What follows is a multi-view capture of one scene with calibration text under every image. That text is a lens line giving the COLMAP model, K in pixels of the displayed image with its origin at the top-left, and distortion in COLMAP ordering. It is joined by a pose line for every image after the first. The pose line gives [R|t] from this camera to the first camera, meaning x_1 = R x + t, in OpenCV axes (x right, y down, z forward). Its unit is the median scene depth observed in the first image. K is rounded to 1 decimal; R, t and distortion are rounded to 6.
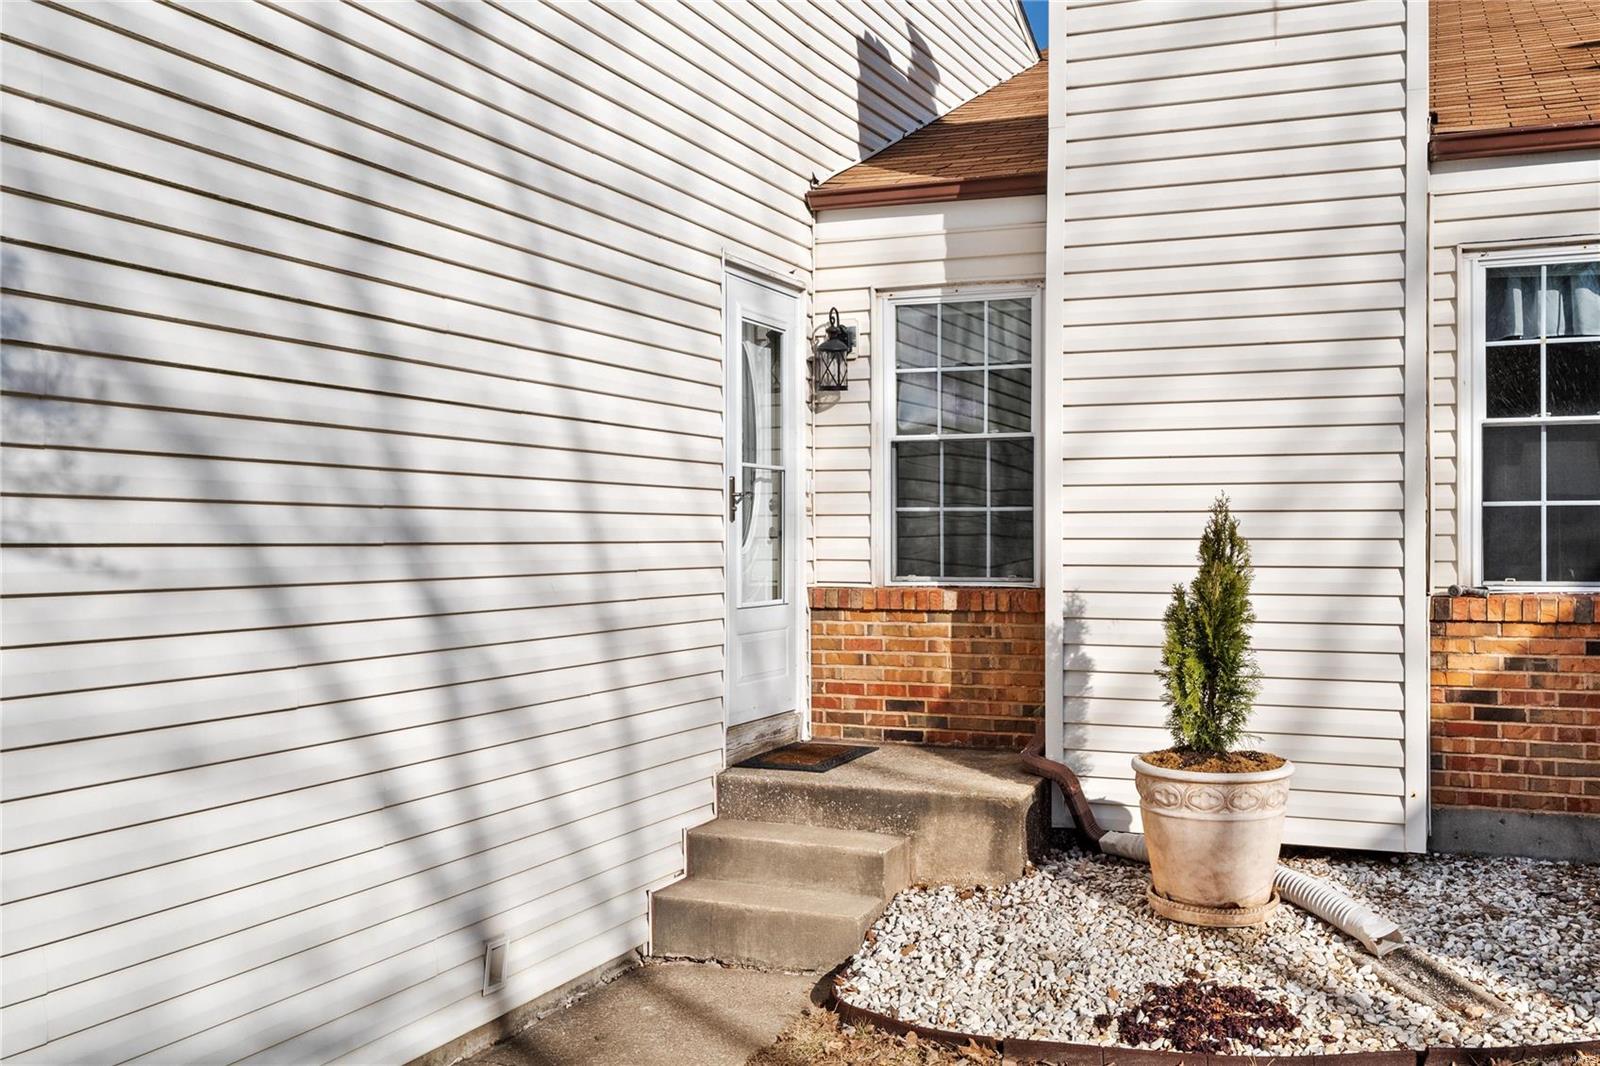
lens RADIAL K [[1674.2, 0, 800.0], [0, 1674.2, 533.0], [0, 0, 1]] dist [0.014096, 0.001093]
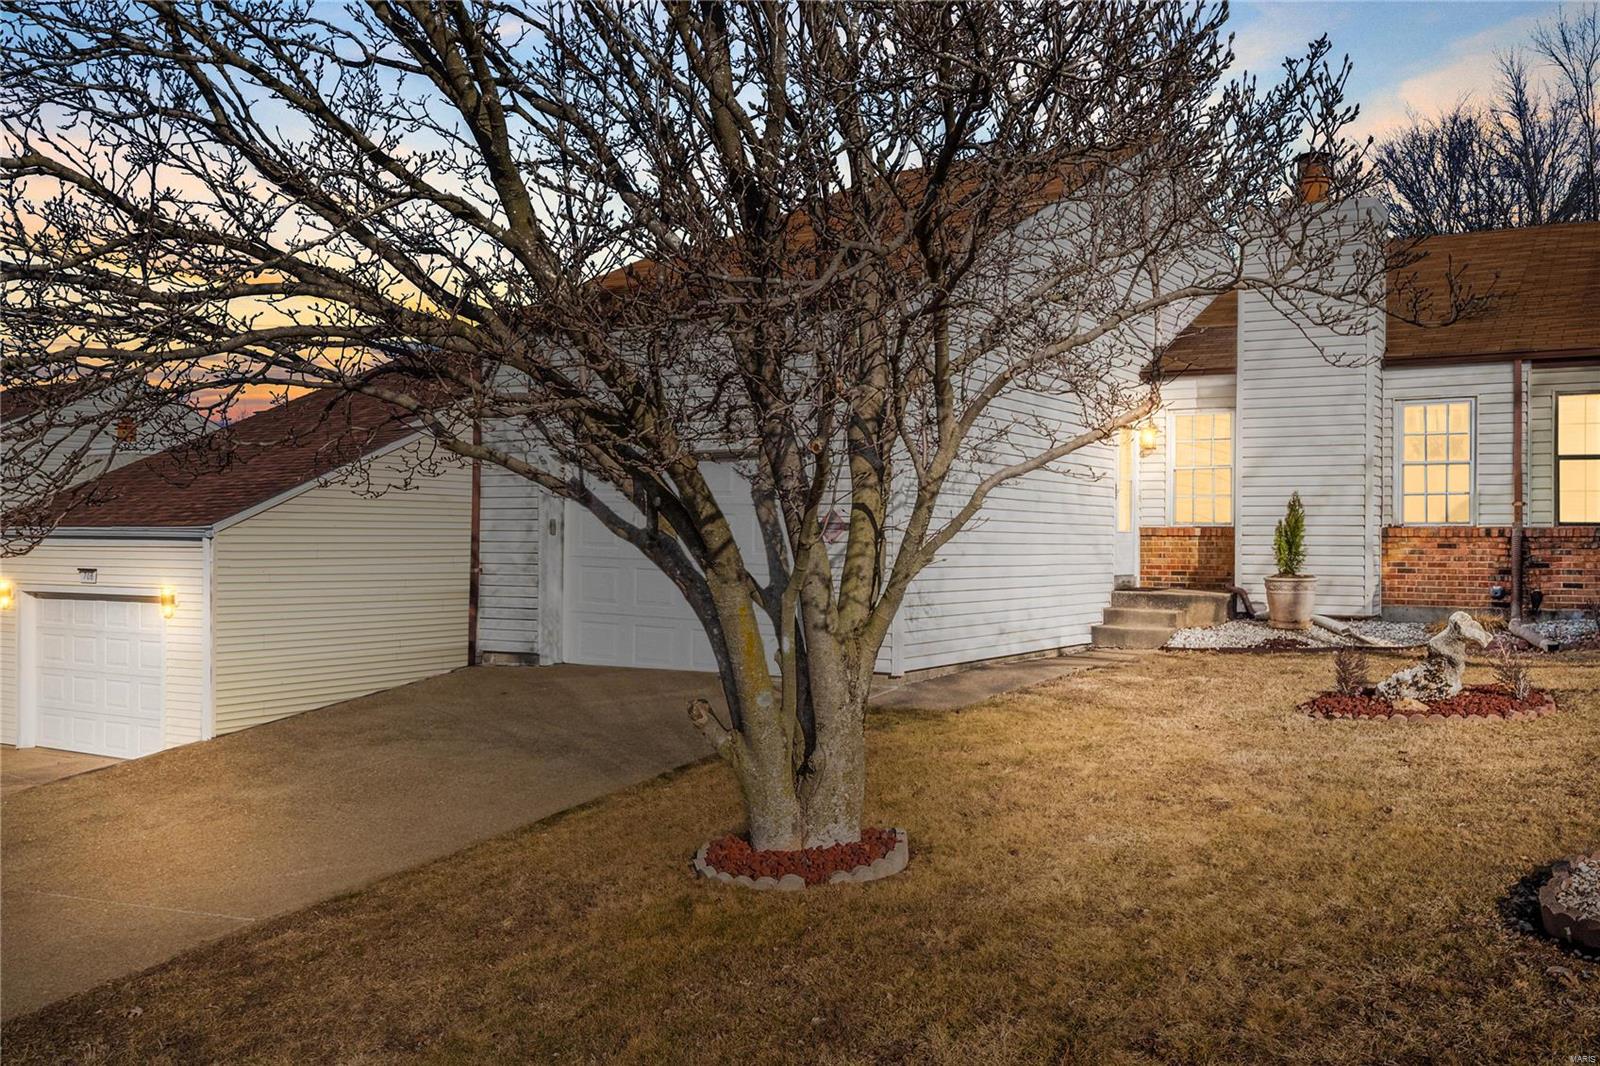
lens RADIAL K [[1570.0, 0, 800.0], [0, 1570.0, 533.0], [0, 0, 1]] dist [-0.000985, 0.307471]
pose [[0.990825, 0.009249, -0.134833, -0.215939], [-0.009677, 0.999950, -0.002519, 0.061531], [0.134803, 0.003801, 0.990865, -1.676311]]
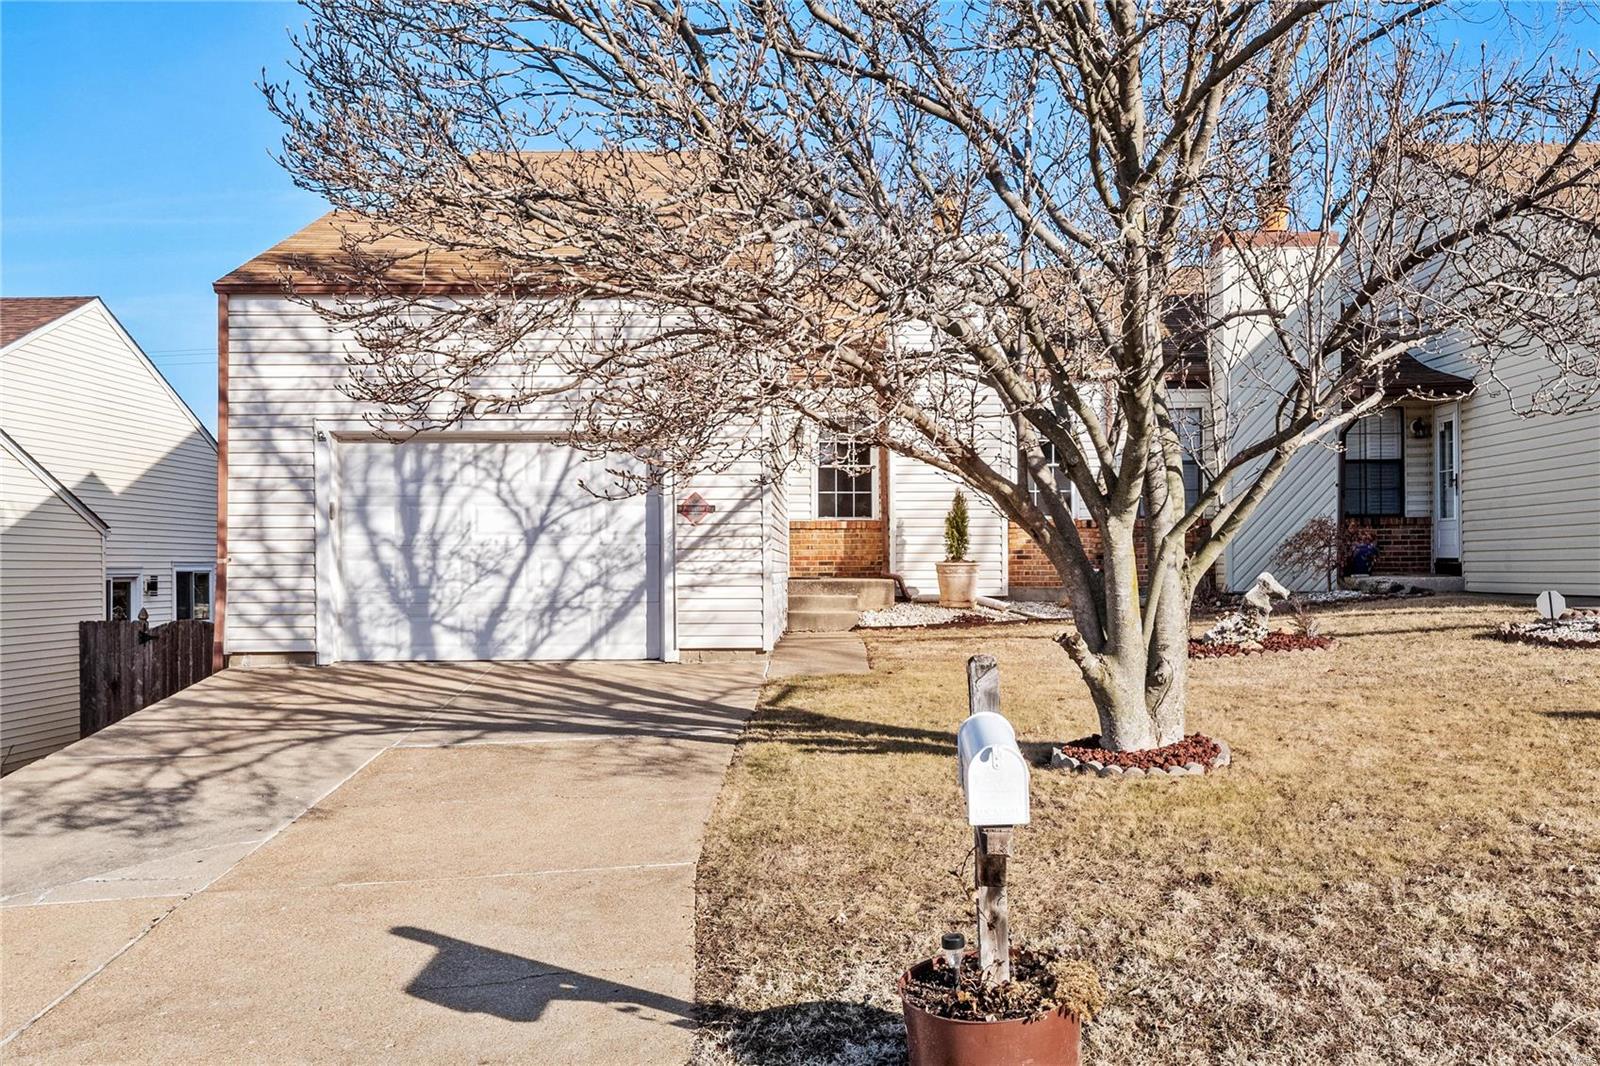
lens RADIAL K [[1674.2, 0, 800.0], [0, 1674.2, 533.0], [0, 0, 1]] dist [0.014096, 0.001093]
pose [[0.938547, 0.003297, 0.345134, -1.072606], [0.002834, 0.999847, -0.017259, 0.115652], [-0.345138, 0.017177, 0.938395, -1.817073]]
